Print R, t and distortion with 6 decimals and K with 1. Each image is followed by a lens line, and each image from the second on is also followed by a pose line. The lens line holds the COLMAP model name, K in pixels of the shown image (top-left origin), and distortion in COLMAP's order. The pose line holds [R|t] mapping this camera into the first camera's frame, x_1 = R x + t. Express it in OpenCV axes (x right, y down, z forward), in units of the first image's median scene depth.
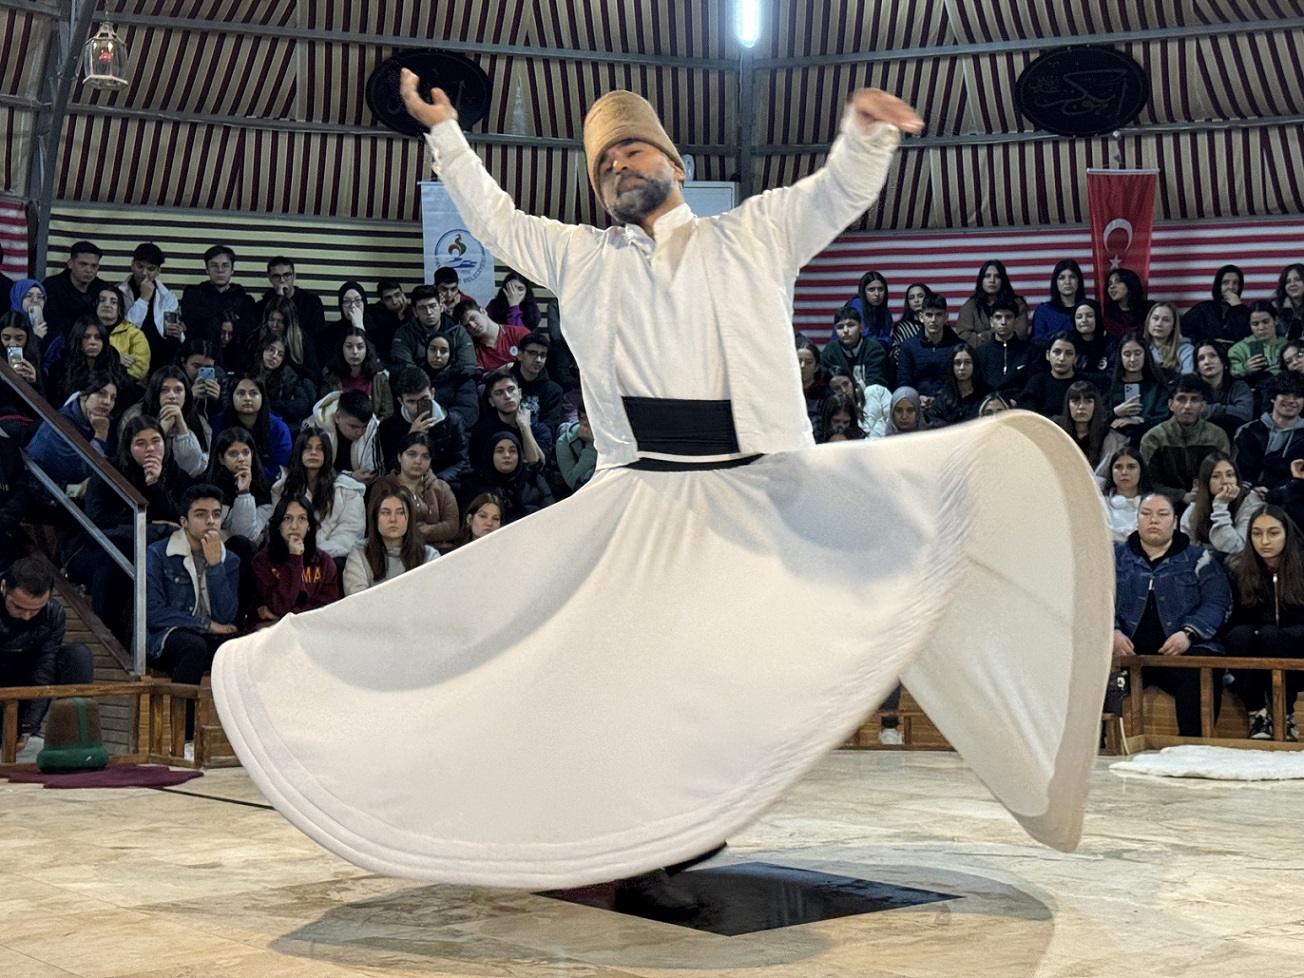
lens RADIAL K [[1798.0, 0, 661.2], [0, 1798.0, 484.3], [0, 0, 1]] dist [0.104343, 0.000000]
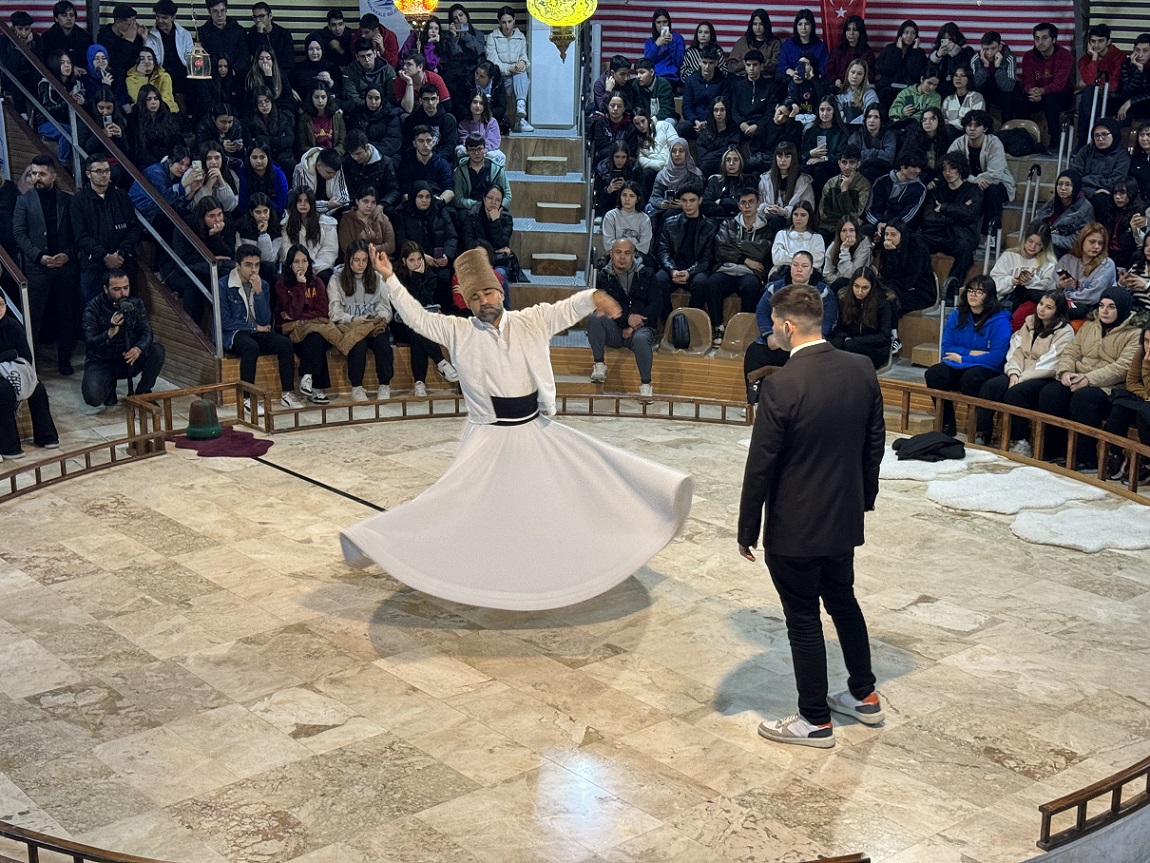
lens RADIAL K [[1585.7, 0, 573.3], [0, 1585.7, 426.0], [0, 0, 1]] dist [0.104343, 0.000000]
pose [[0.999942, 0.002511, 0.010492, 0.034659], [-0.005587, 0.952477, 0.304561, -0.258597], [-0.009229, -0.304602, 0.952435, -0.425012]]
